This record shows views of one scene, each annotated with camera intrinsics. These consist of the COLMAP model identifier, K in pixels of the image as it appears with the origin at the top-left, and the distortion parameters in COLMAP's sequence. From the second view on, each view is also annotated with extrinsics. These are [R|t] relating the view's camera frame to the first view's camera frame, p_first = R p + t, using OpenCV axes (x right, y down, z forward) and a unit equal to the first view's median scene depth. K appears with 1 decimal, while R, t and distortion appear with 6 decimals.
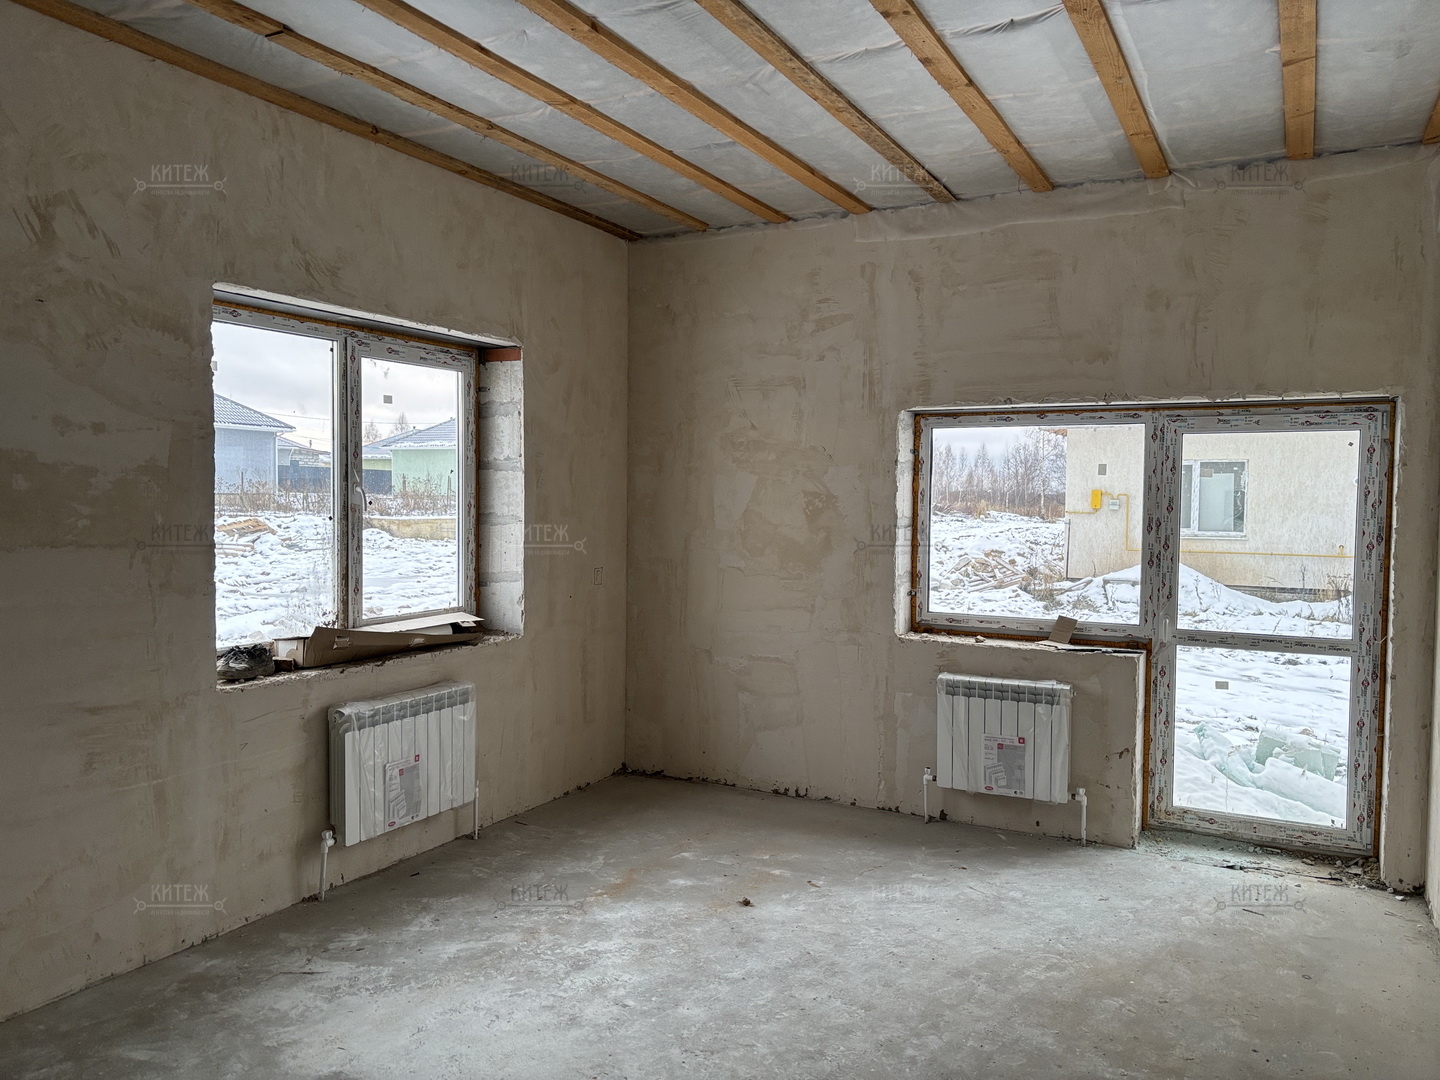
lens RADIAL K [[1093.4, 0, 721.7], [0, 1093.4, 540.6], [0, 0, 1]] dist [-0.011278, -0.003432]
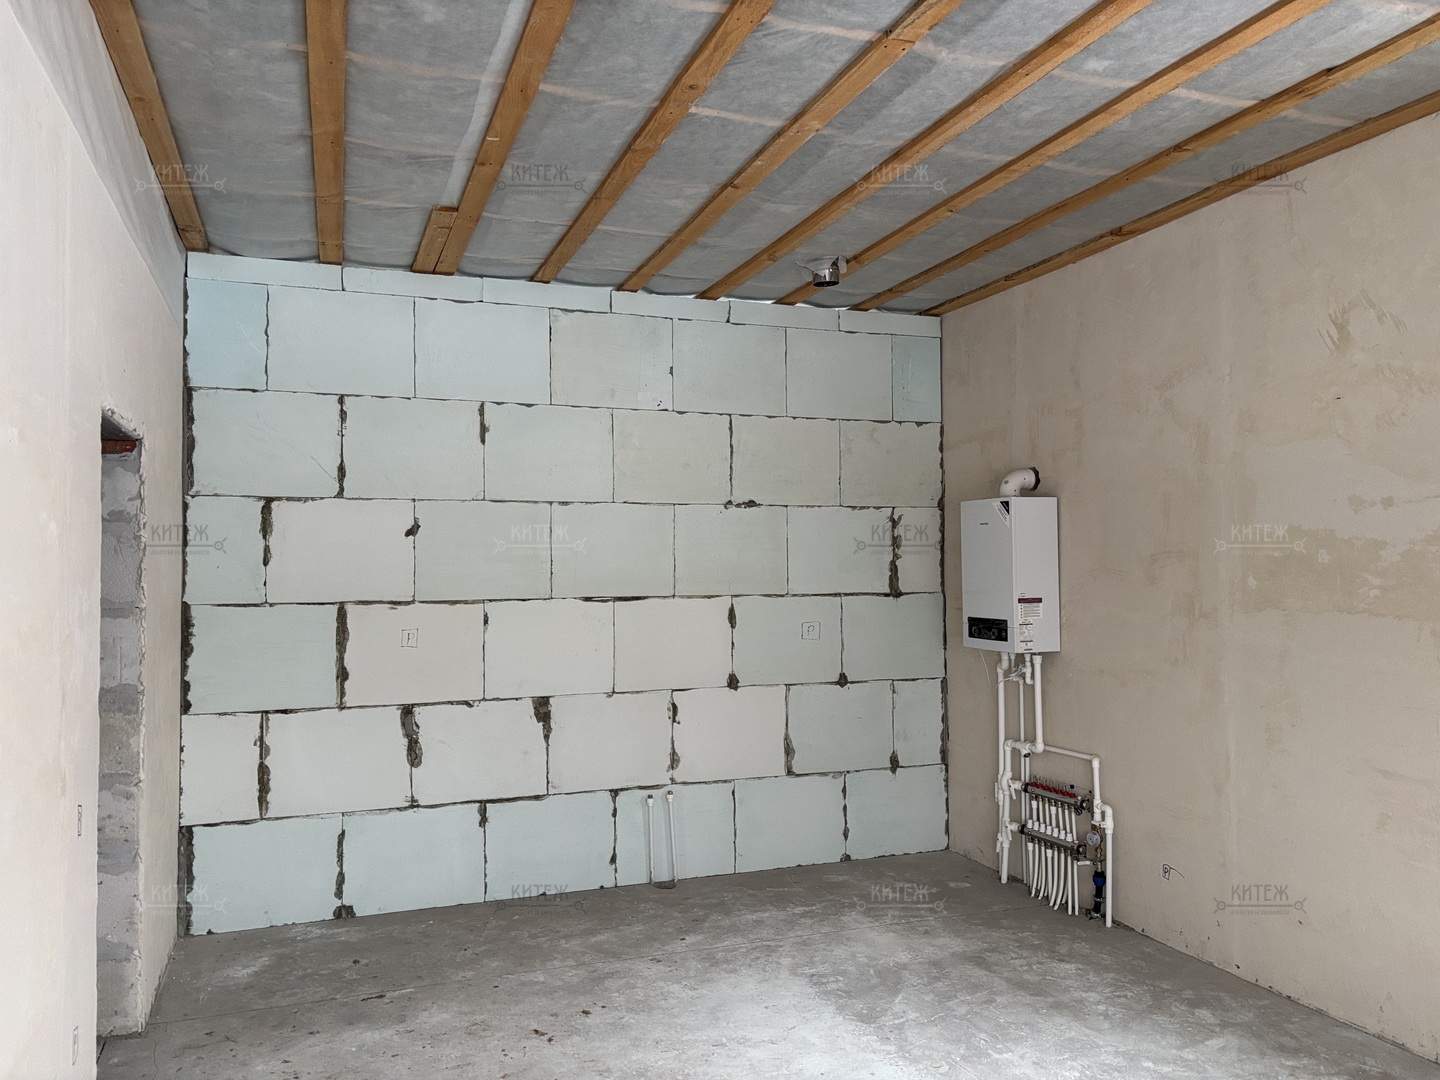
lens RADIAL K [[1093.4, 0, 720.6], [0, 1093.4, 539.4], [0, 0, 1]] dist [-0.011278, -0.003432]
pose [[-0.666484, -0.027369, -0.745017, 0.651946], [-0.030849, 0.999482, -0.009120, -0.039864], [0.744881, 0.016904, -0.666983, 1.257564]]
